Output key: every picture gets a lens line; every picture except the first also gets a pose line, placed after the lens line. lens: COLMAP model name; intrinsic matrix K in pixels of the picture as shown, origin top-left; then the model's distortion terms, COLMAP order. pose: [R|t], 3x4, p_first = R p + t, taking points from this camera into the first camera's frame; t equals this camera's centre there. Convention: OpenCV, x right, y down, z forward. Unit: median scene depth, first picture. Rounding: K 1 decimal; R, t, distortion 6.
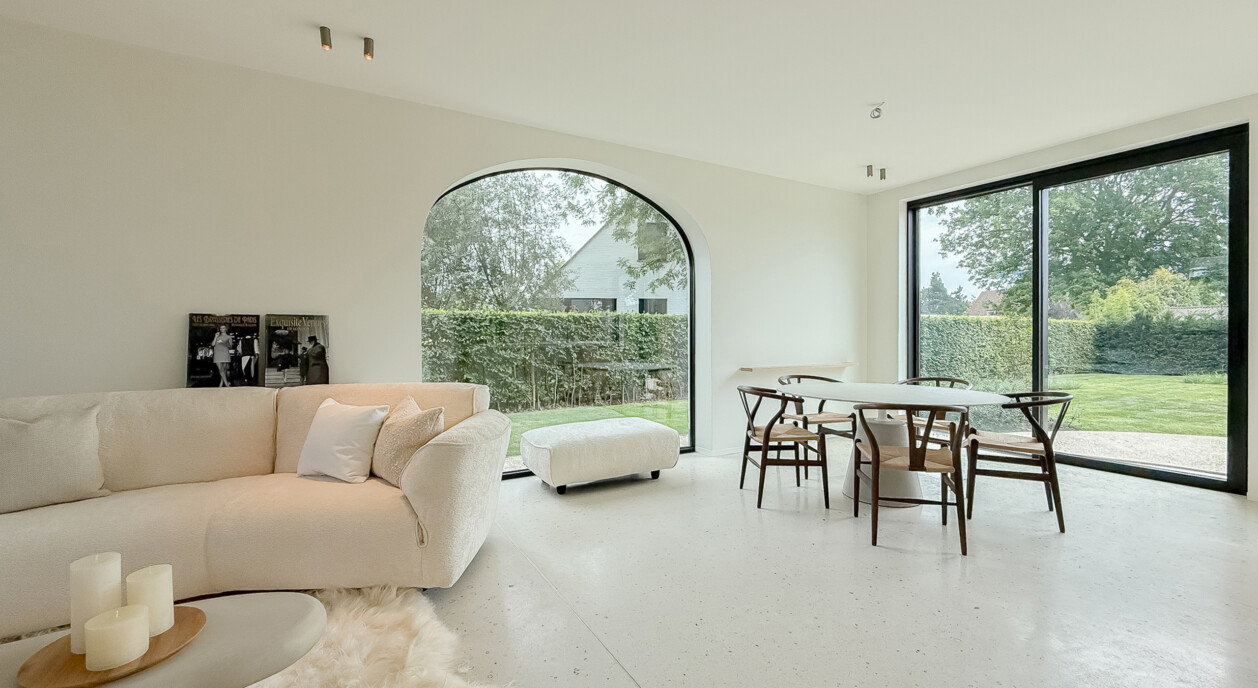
lens RADIAL K [[511.0, 0, 629.0], [0, 511.0, 344.0], [0, 0, 1]] dist [0.000235, 0.000359]
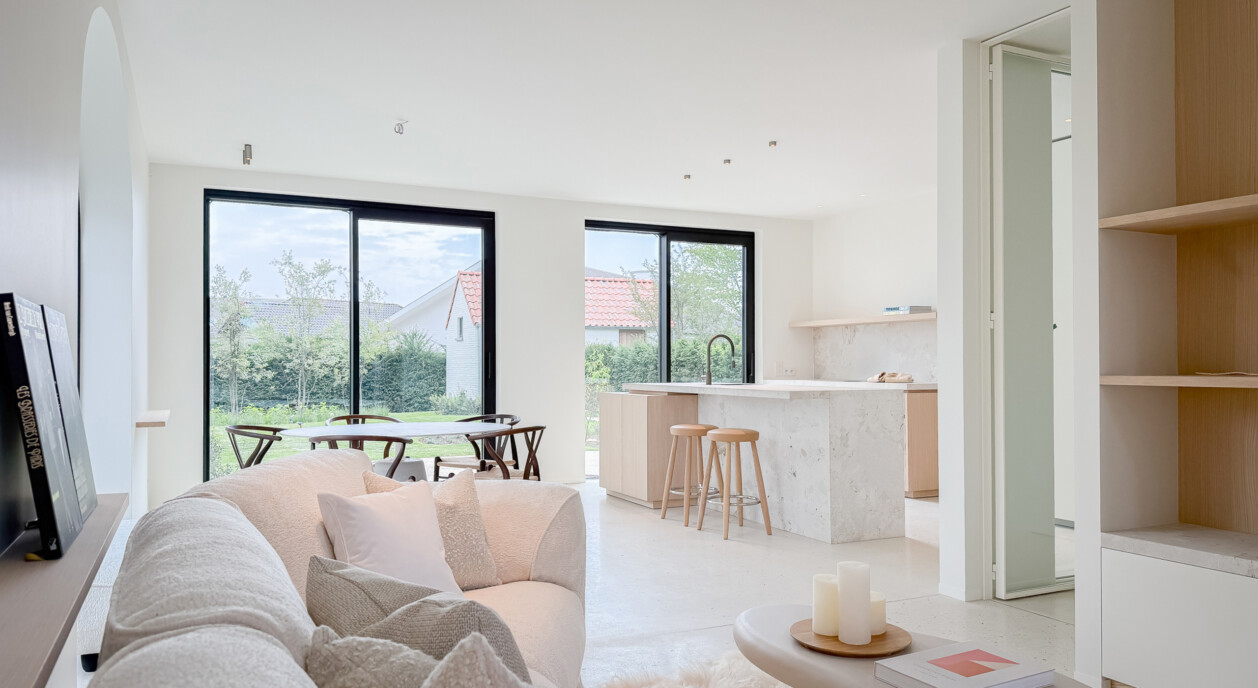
lens RADIAL K [[920.1, 0, 629.0], [0, 920.1, 344.0], [0, 0, 1]] dist [0.004214, 0.000617]
pose [[0.085701, 0.025044, 0.996006, -1.047186], [0.021114, 0.999414, -0.026946, -0.005573], [-0.996097, 0.023339, 0.085122, 0.406691]]
